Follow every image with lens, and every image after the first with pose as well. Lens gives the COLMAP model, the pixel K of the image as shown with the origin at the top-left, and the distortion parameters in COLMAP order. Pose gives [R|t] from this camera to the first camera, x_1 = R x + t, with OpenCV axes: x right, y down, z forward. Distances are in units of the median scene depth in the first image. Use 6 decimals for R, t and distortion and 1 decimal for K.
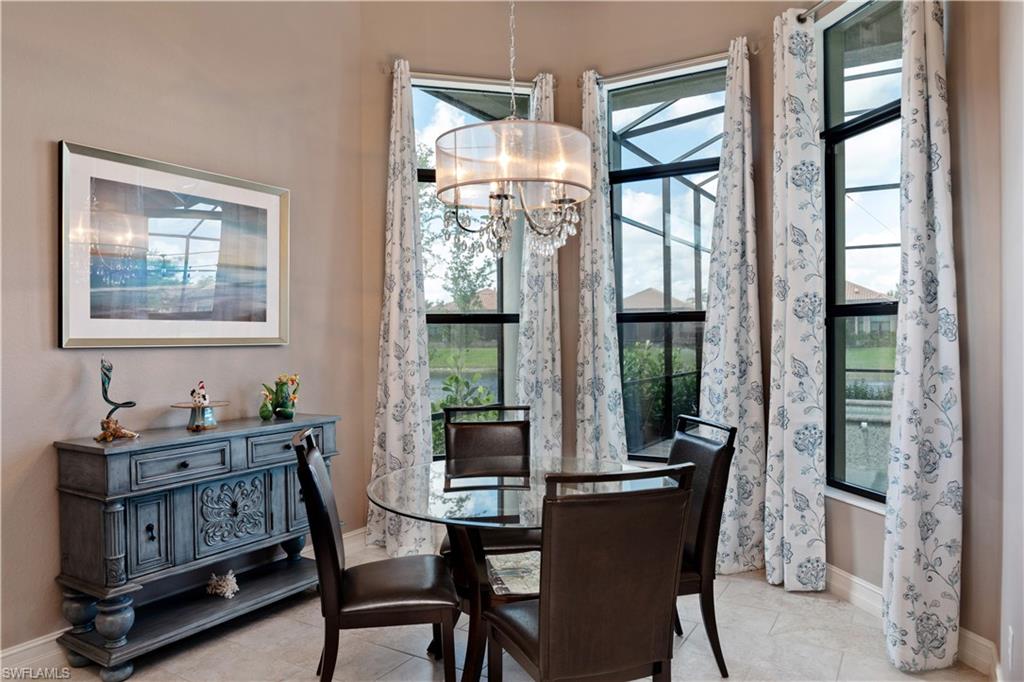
lens RADIAL K [[692.3, 0, 514.1], [0, 692.3, 341.3], [0, 0, 1]] dist [0.008147, 0.001116]
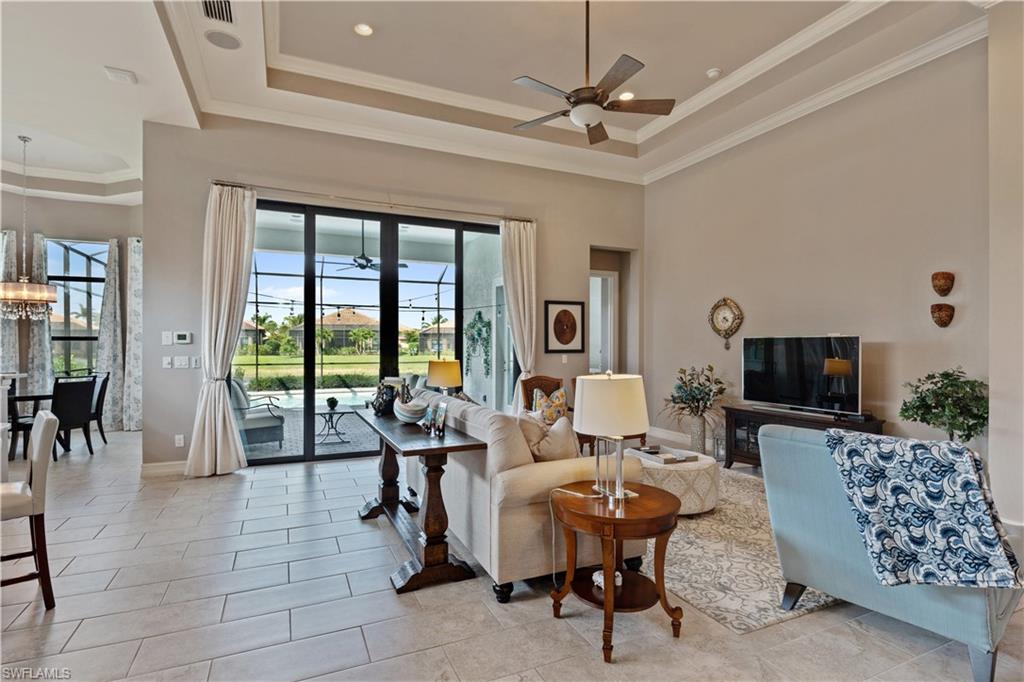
lens RADIAL K [[487.4, 0, 513.4], [0, 487.4, 343.4], [0, 0, 1]] dist [-0.014074, -0.002830]
pose [[0.547139, 0.007842, 0.837005, -0.411812], [0.003752, 0.999923, -0.011821, 0.009386], [-0.837033, 0.009608, 0.547068, -1.393139]]
